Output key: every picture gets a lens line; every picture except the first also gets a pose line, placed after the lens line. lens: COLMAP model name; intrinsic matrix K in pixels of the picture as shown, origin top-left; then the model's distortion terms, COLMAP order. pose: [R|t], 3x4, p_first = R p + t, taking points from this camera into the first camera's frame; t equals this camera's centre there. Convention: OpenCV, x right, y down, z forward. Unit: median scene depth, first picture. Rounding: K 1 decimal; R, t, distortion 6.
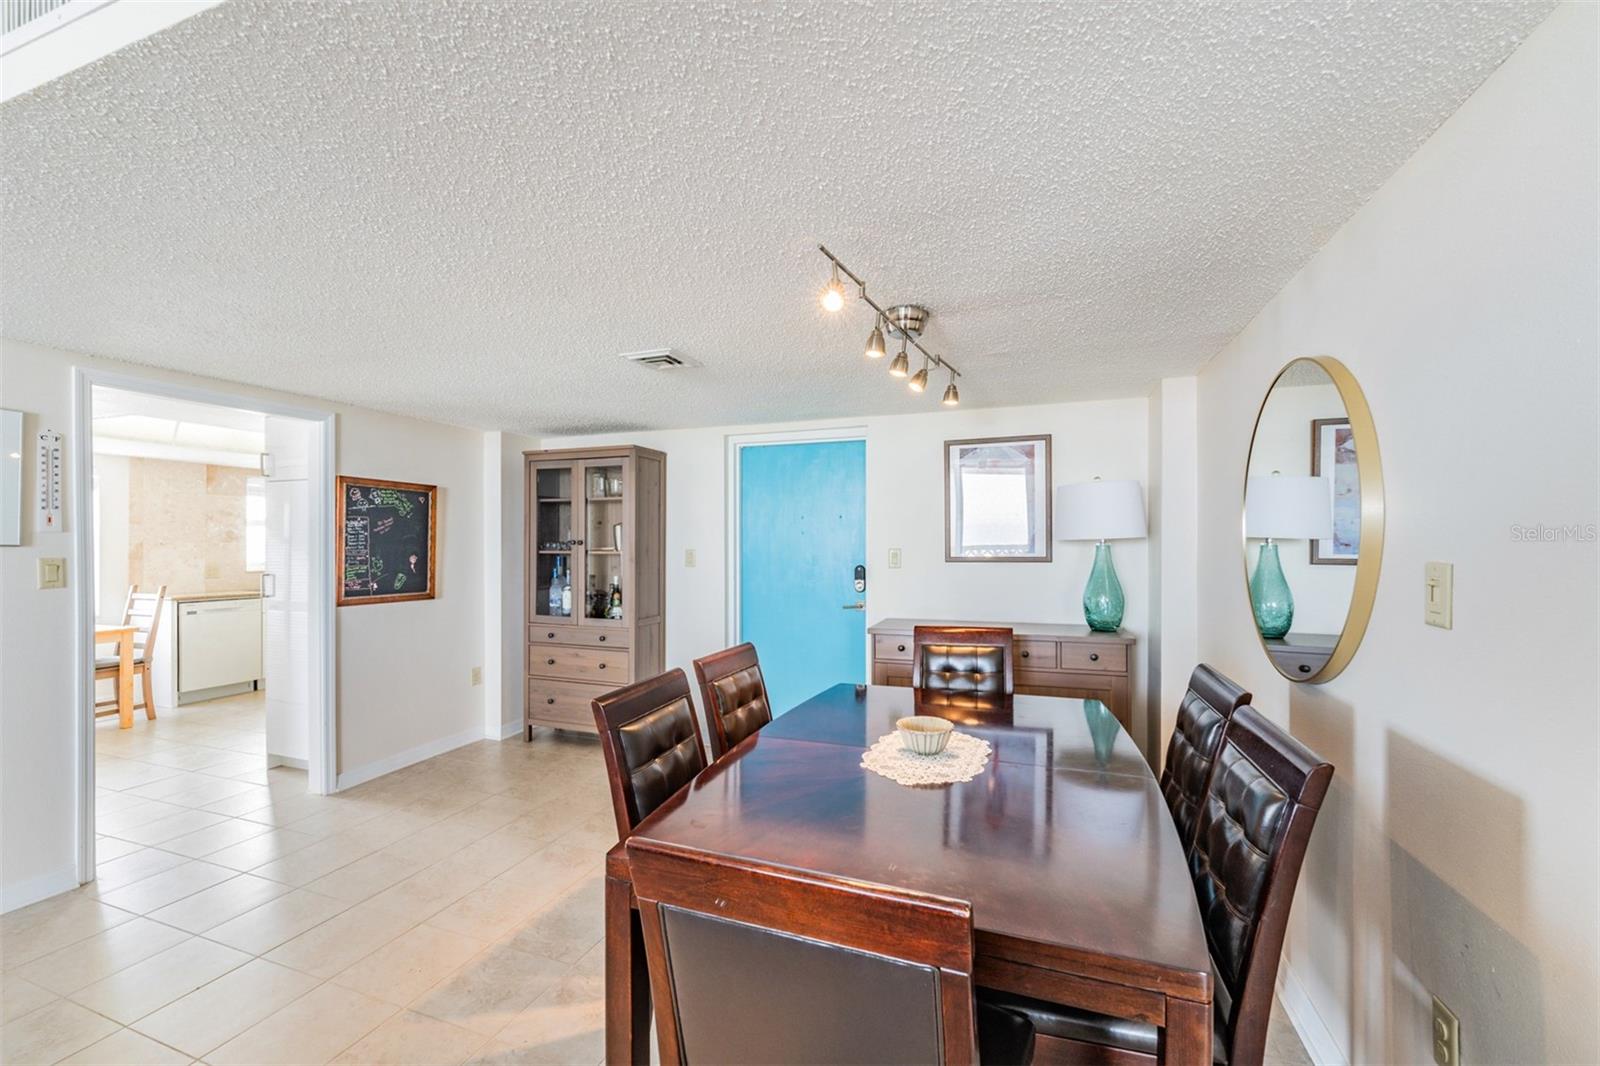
lens RADIAL K [[654.7, 0, 795.2], [0, 654.7, 541.7], [0, 0, 1]] dist [-0.000173, 0.000152]
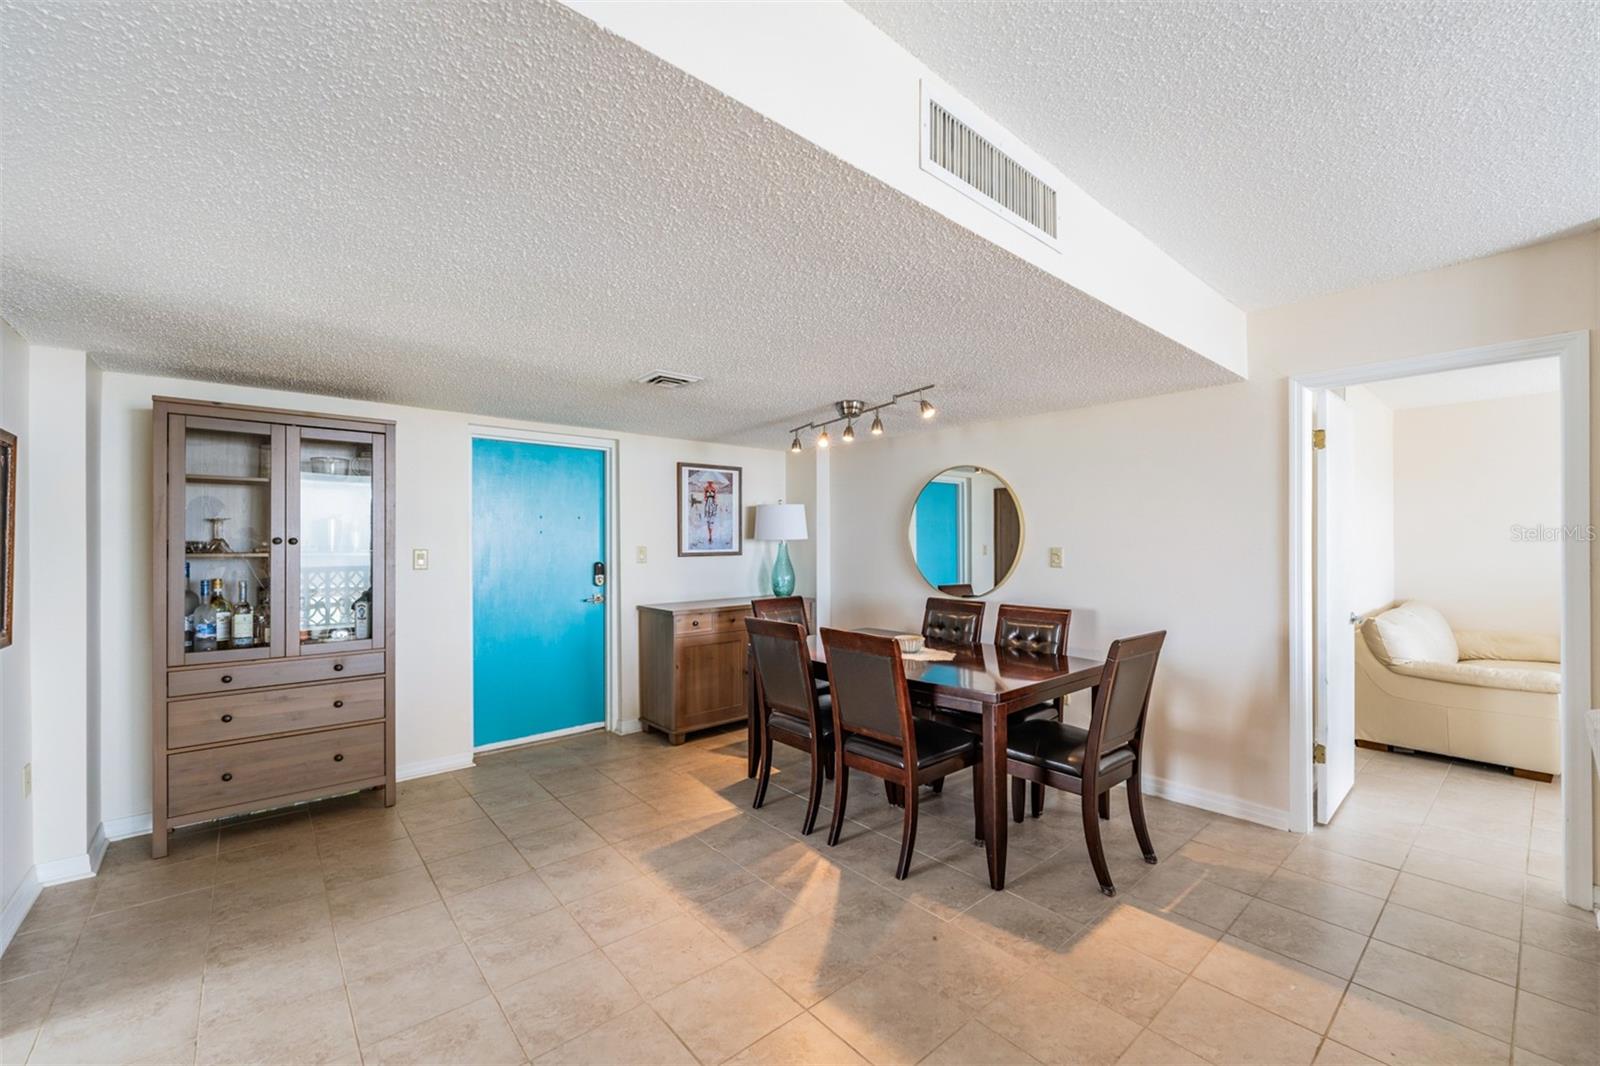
lens RADIAL K [[642.2, 0, 802.0], [0, 642.2, 543.4], [0, 0, 1]] dist [0.001366, 0.000104]
pose [[0.484090, -0.000511, 0.875018, -0.783860], [-0.000160, 1.000000, 0.000673, 0.003818], [-0.875018, -0.000465, 0.484090, 0.193573]]
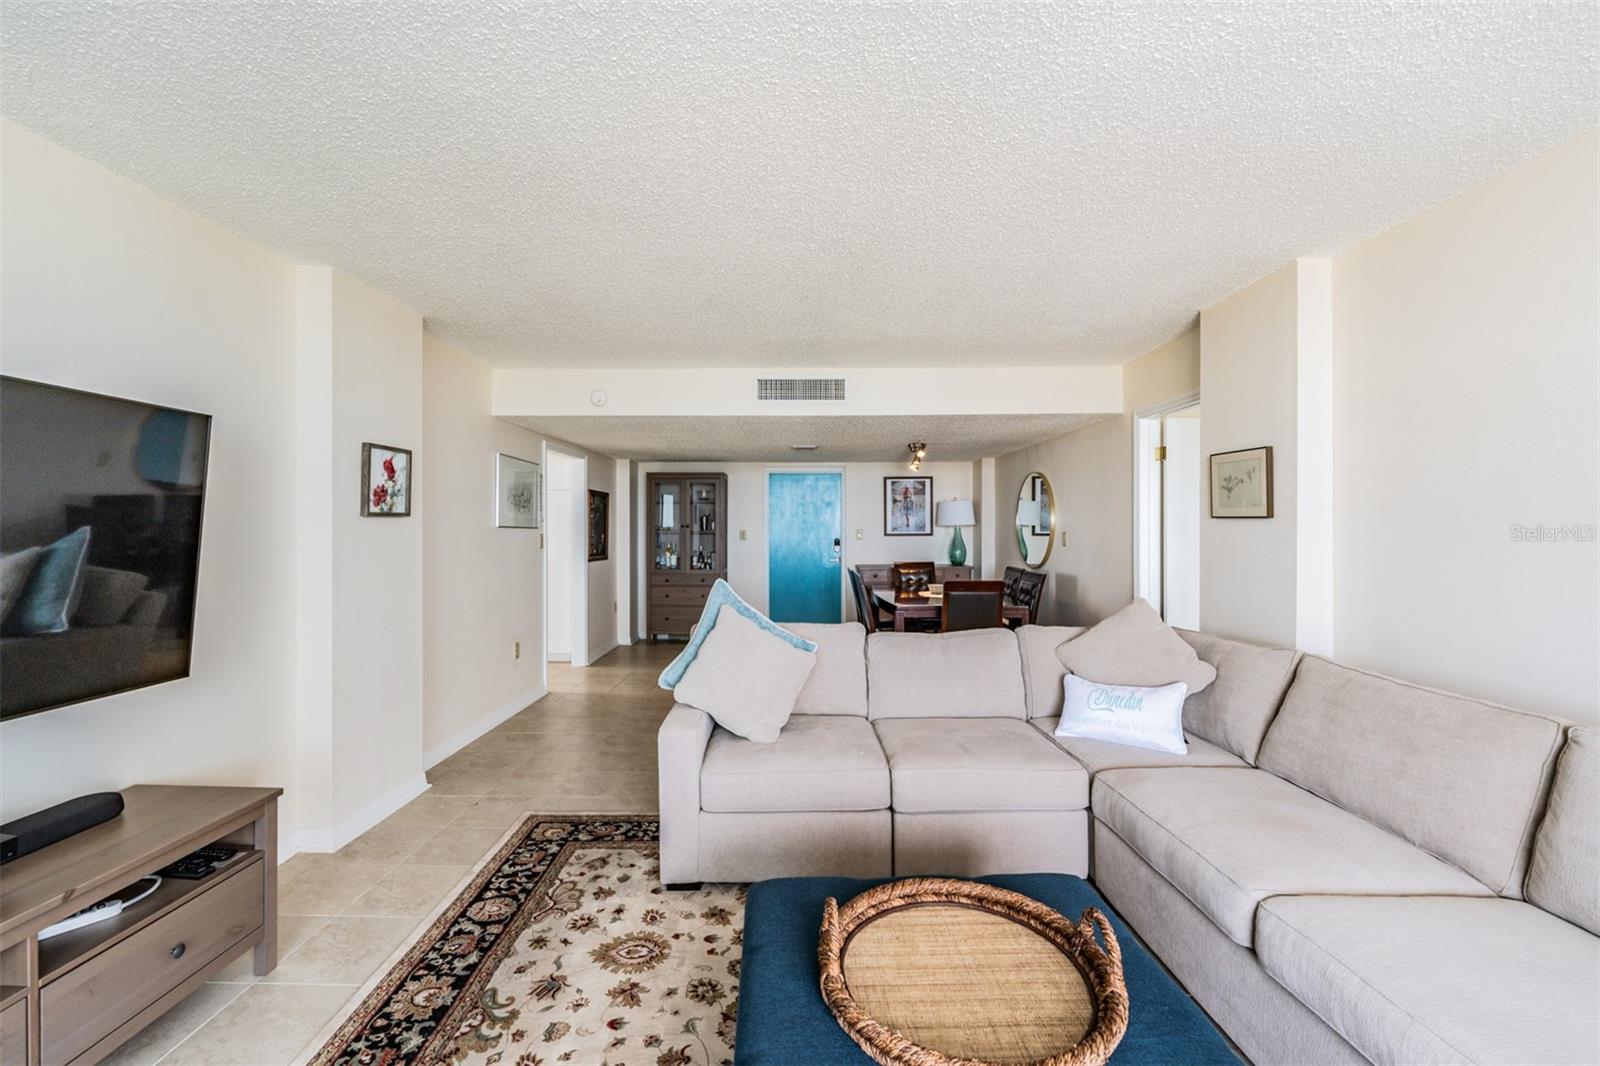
lens RADIAL K [[646.9, 0, 804.3], [0, 646.9, 529.7], [0, 0, 1]] dist [0.001873, 0.000162]
pose [[0.937735, -0.000092, 0.347351, -0.737226], [-0.002070, 0.999981, 0.005853, -0.000342], [-0.347345, -0.006208, 0.937717, -0.840244]]
